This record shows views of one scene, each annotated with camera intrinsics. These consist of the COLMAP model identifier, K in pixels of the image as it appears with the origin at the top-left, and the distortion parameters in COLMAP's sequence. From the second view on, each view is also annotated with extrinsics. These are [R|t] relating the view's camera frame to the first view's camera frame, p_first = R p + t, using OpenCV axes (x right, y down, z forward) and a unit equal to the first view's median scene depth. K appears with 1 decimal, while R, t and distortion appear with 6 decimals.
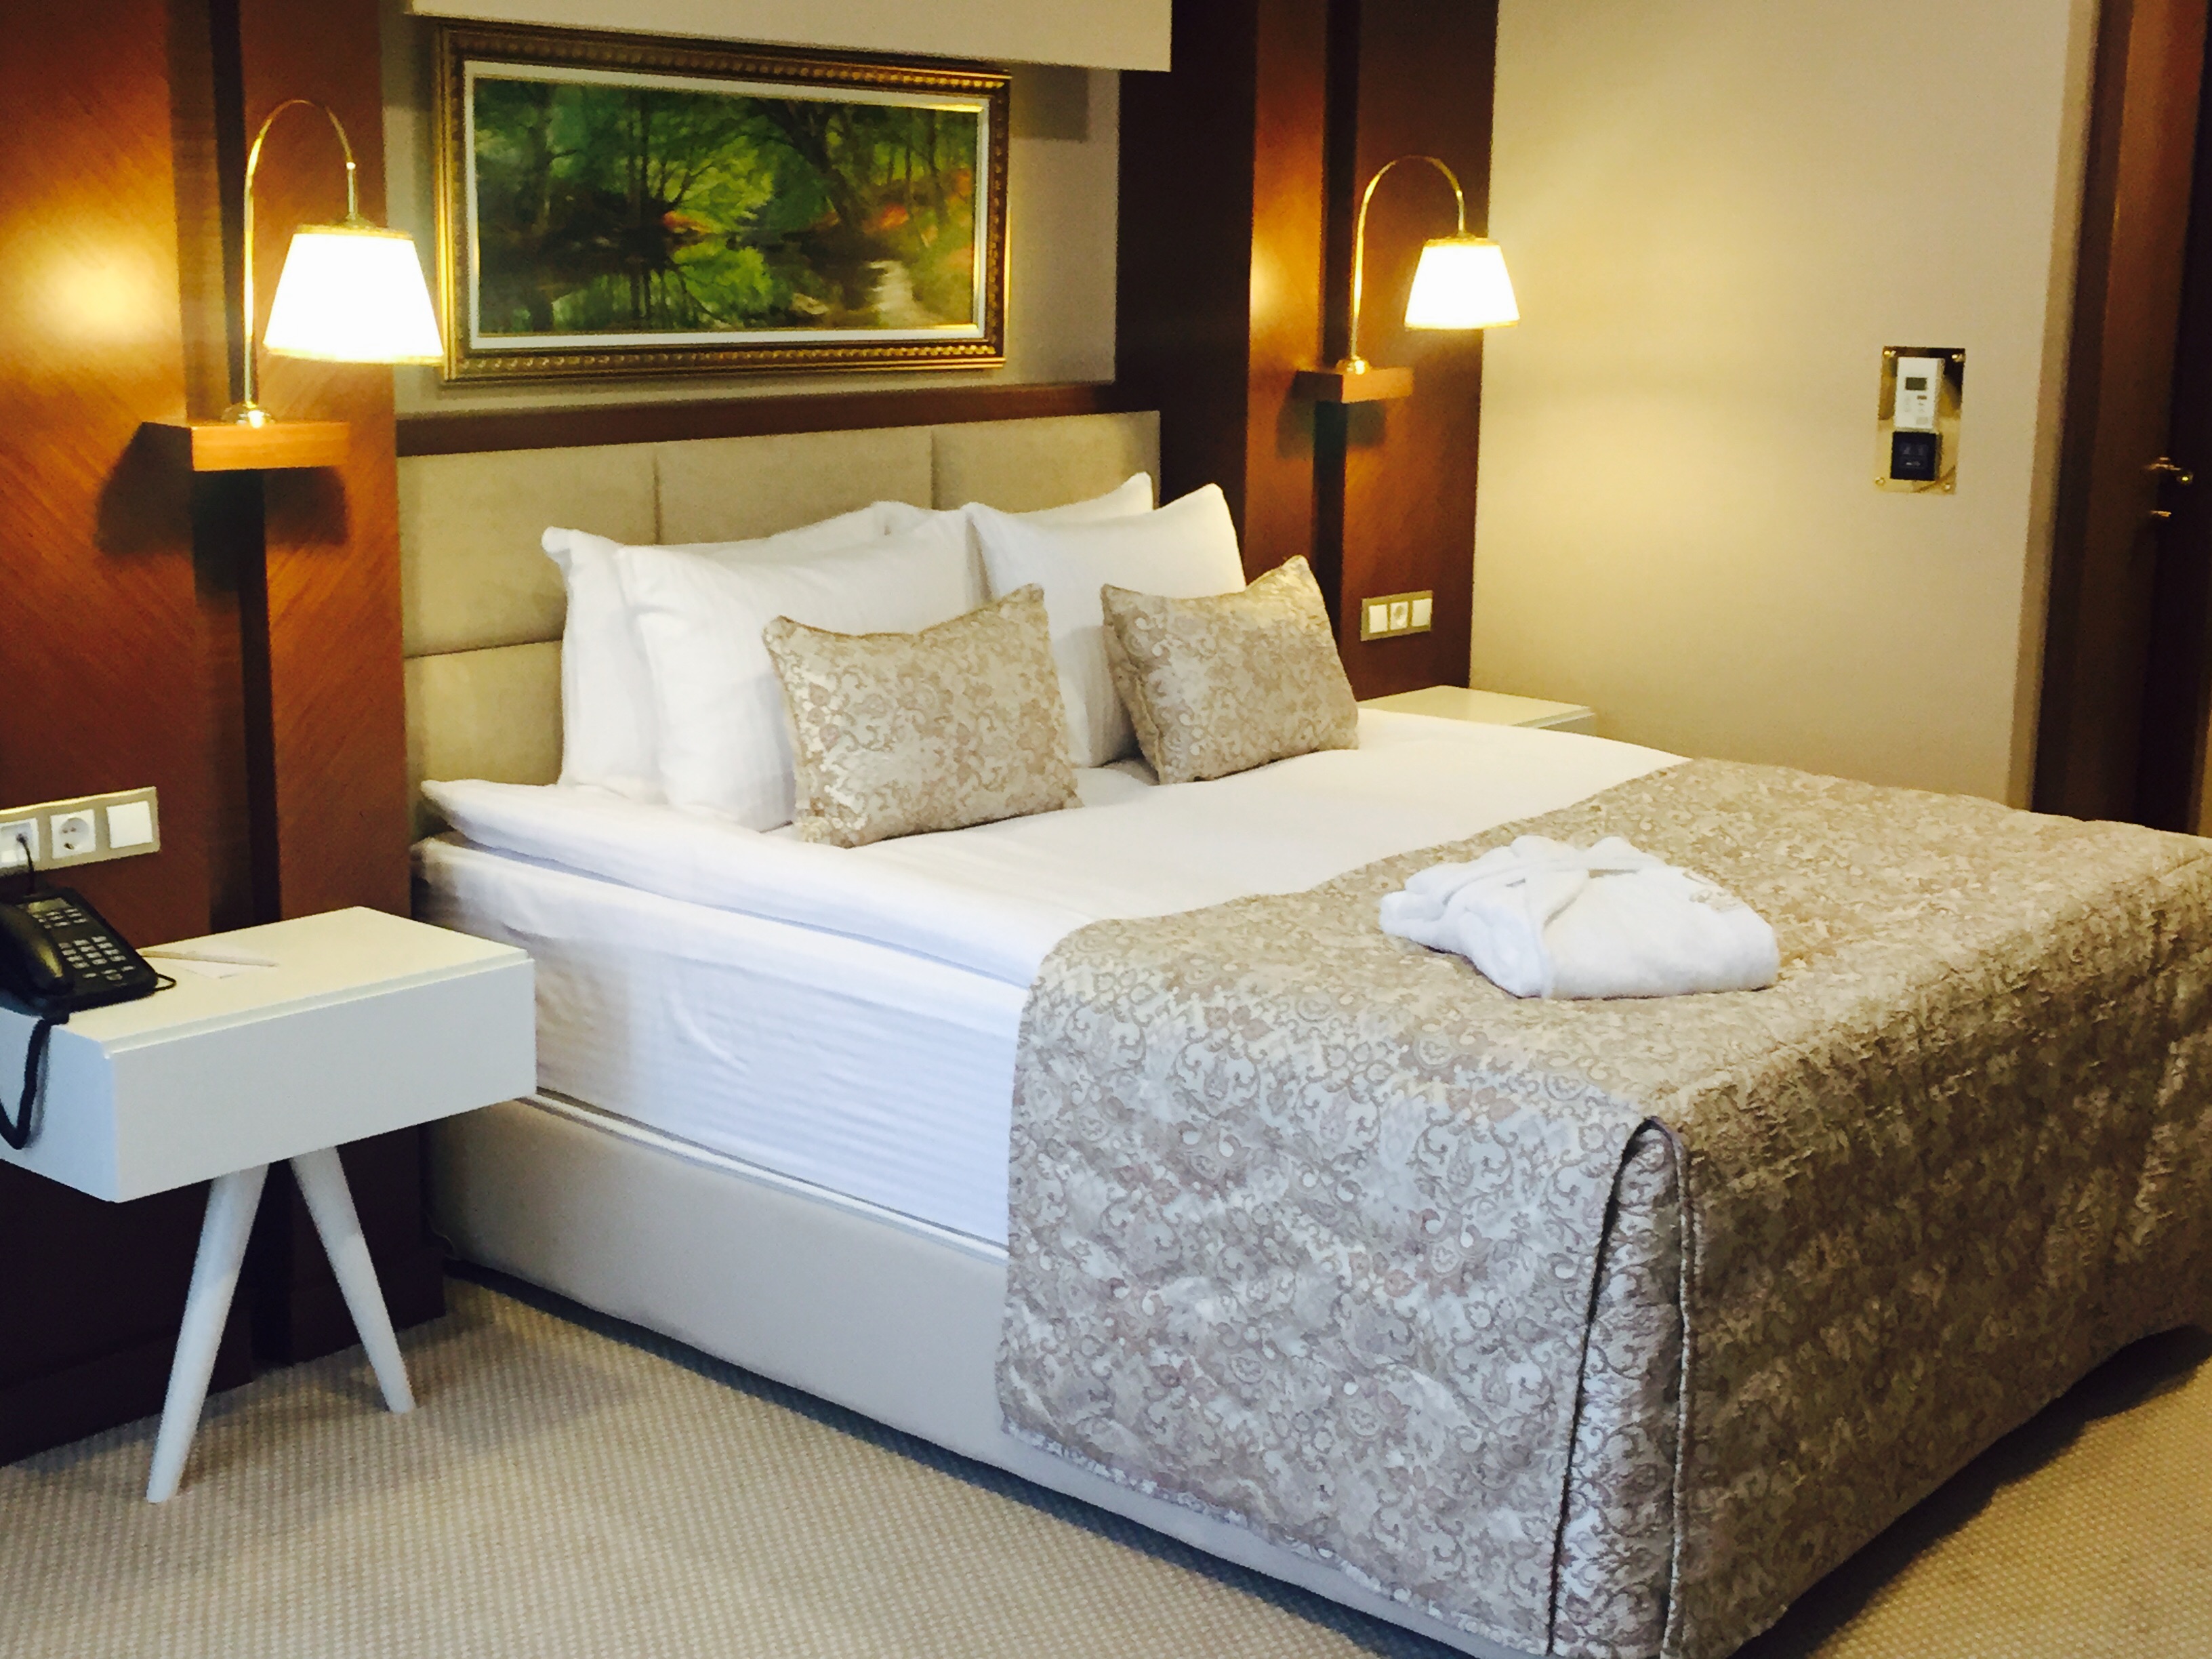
lens RADIAL K [[2853.1, 0, 1097.6], [0, 2853.1, 789.9], [0, 0, 1]] dist [0.068629, 0.000000]
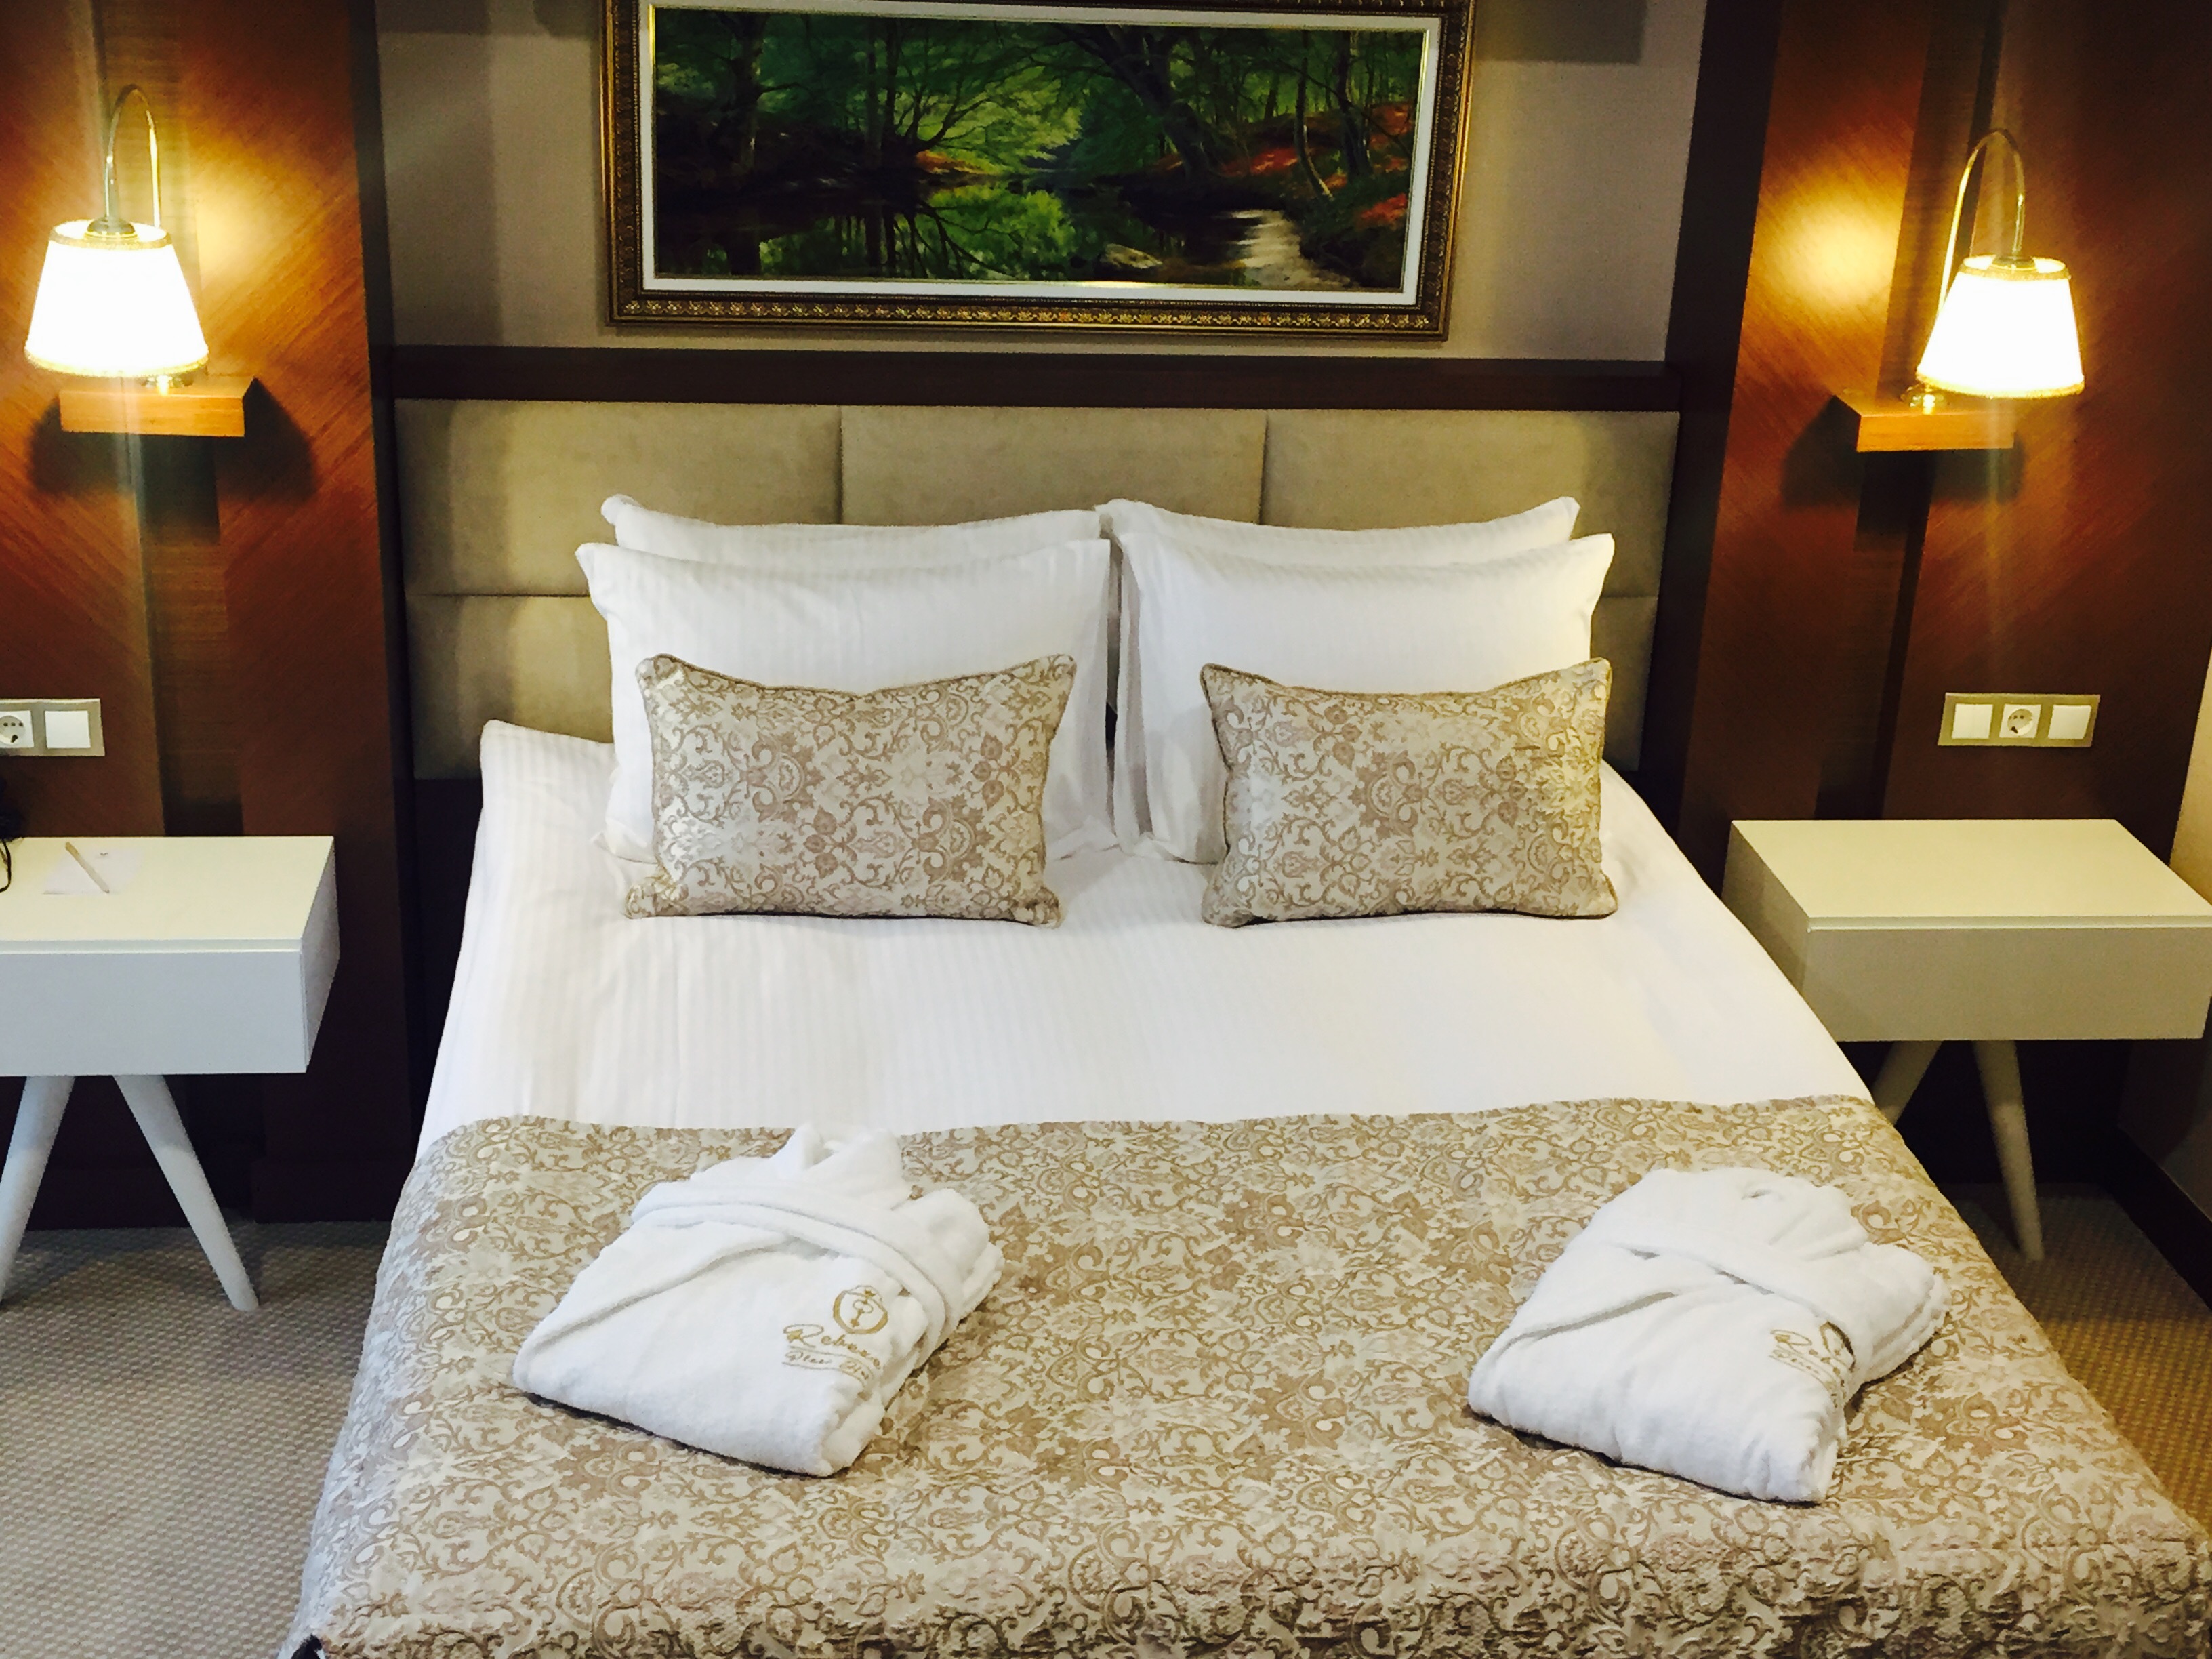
lens RADIAL K [[2853.1, 0, 1102.7], [0, 2853.1, 798.6], [0, 0, 1]] dist [0.068629, 0.000000]
pose [[0.734103, 0.263769, -0.625715, 0.515945], [-0.161793, 0.962877, 0.216080, -0.210366], [0.659482, -0.057388, 0.749527, 0.347647]]
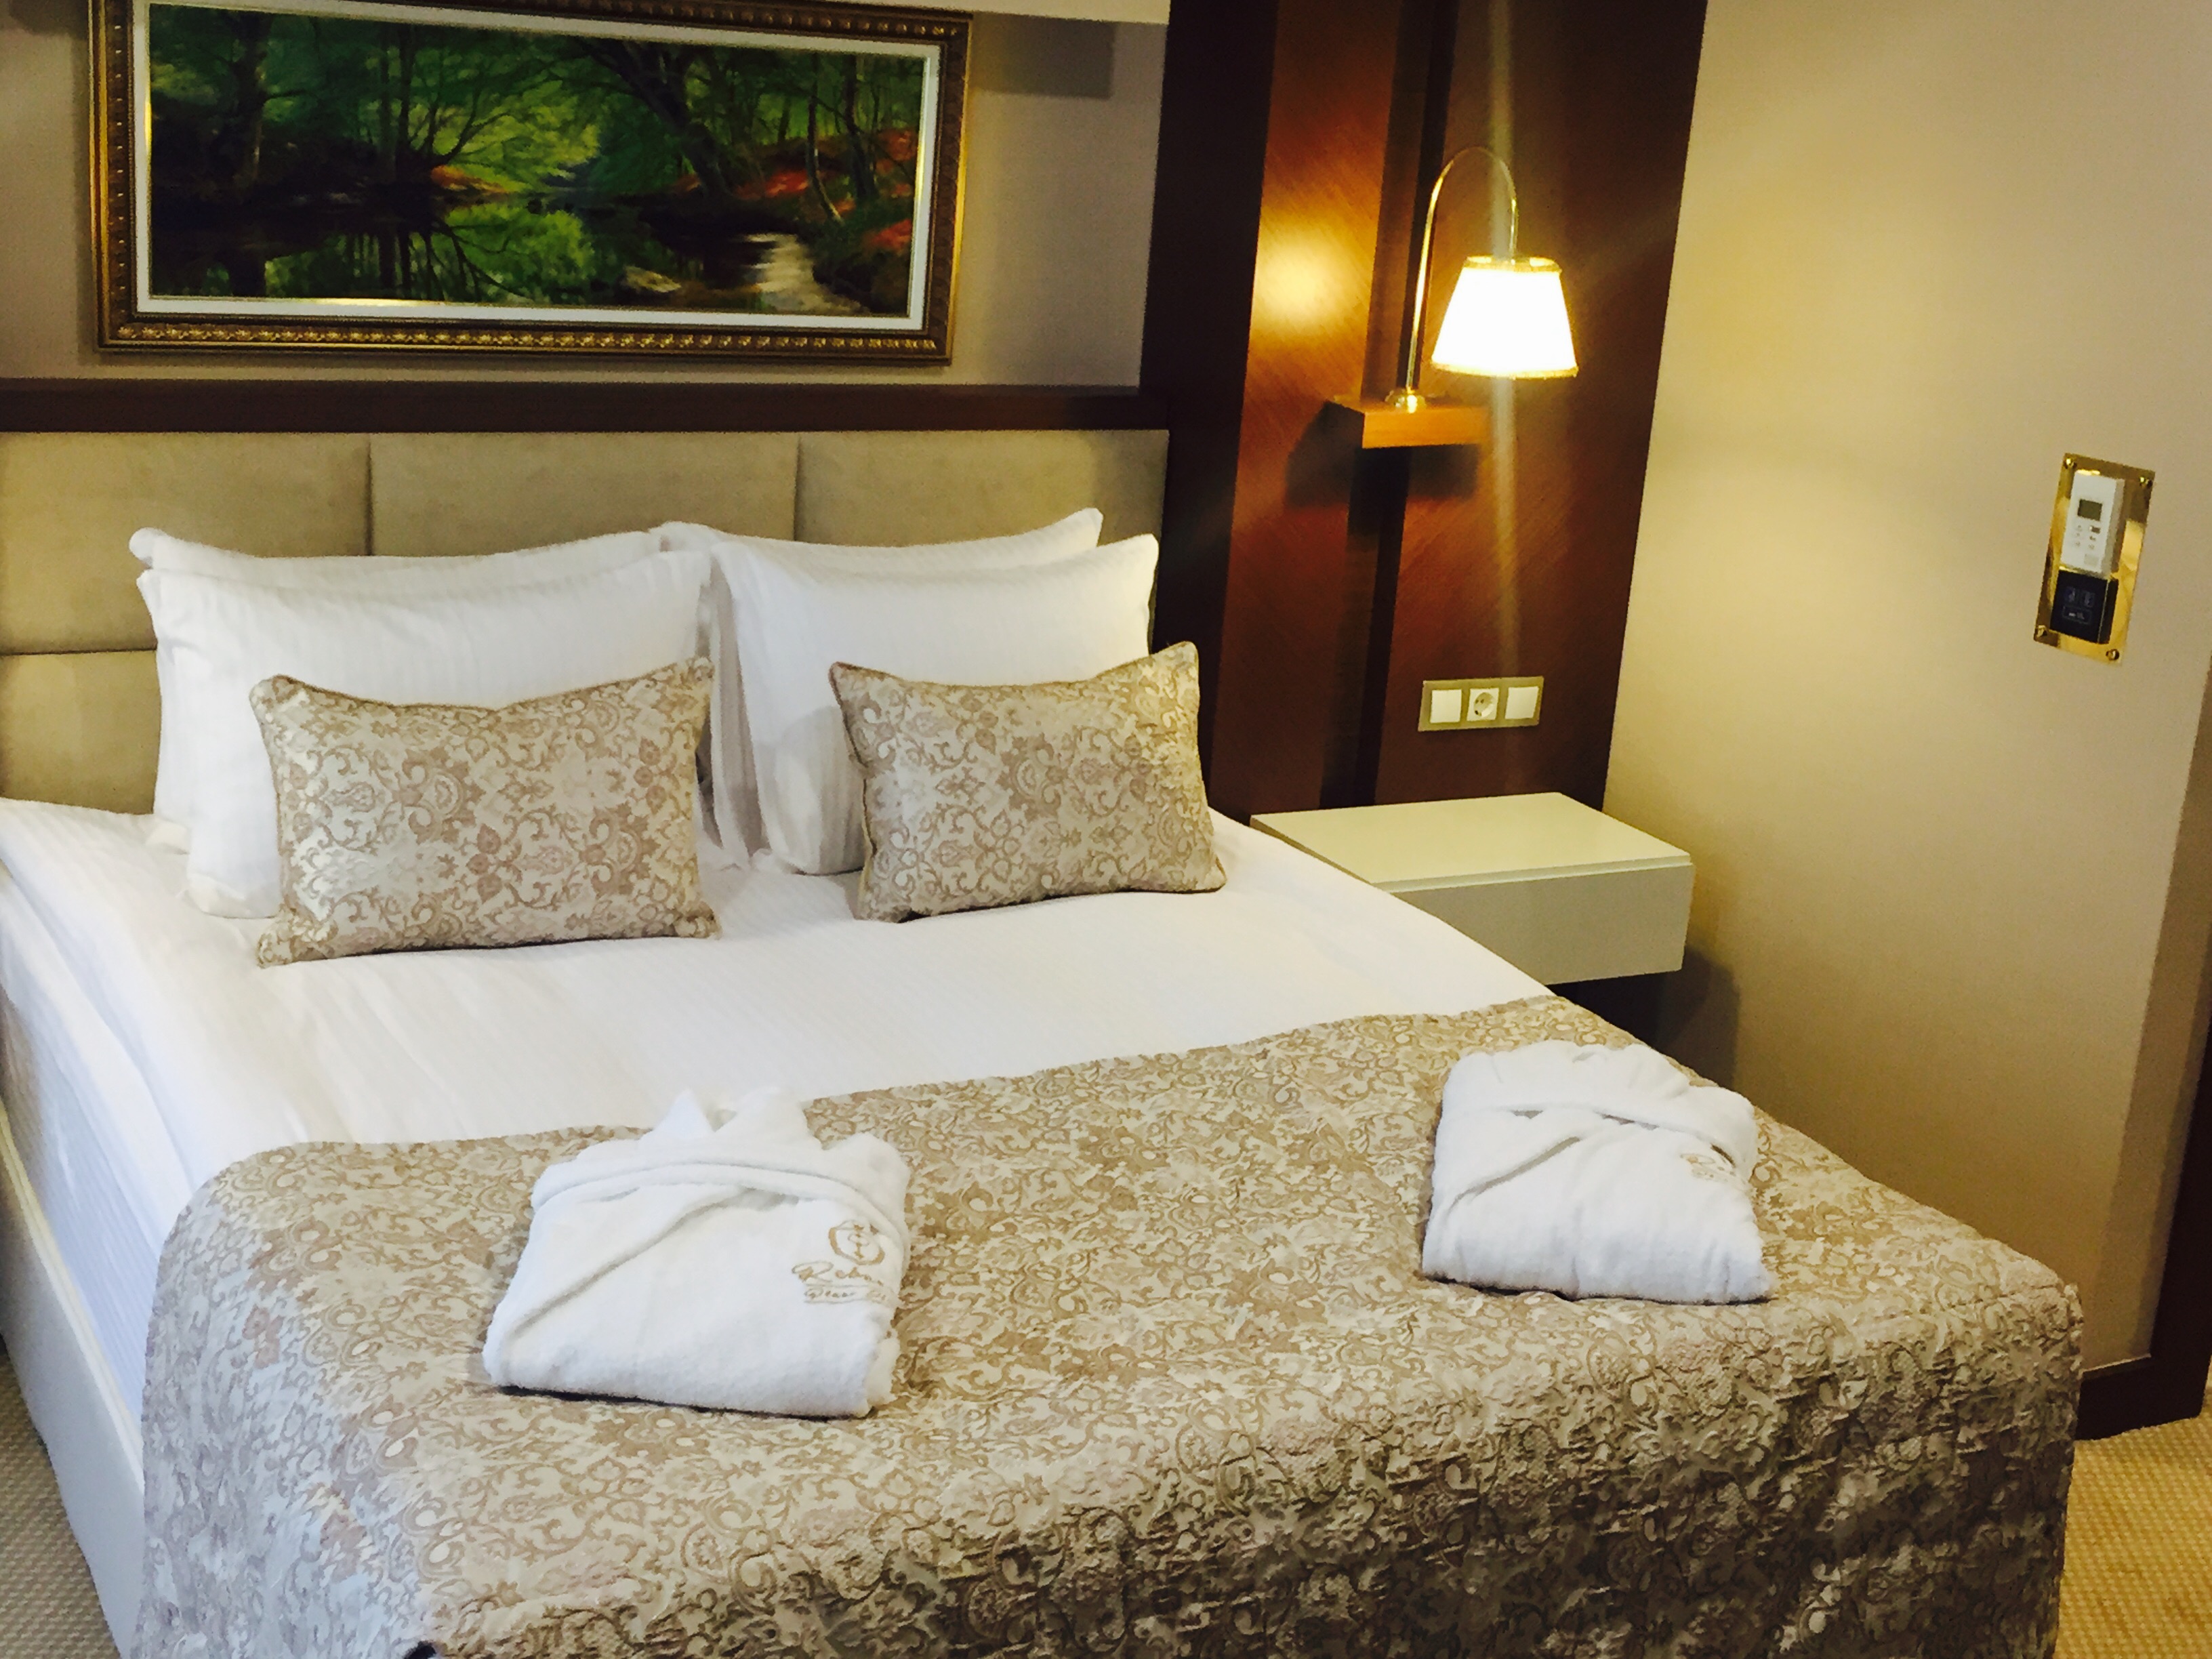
lens RADIAL K [[2853.1, 0, 1094.4], [0, 2853.1, 794.2], [0, 0, 1]] dist [0.068629, 0.000000]
pose [[0.930351, 0.149511, -0.334804, 0.354109], [-0.129782, 0.988255, 0.080678, -0.110538], [0.342934, -0.031607, 0.938828, 0.249592]]
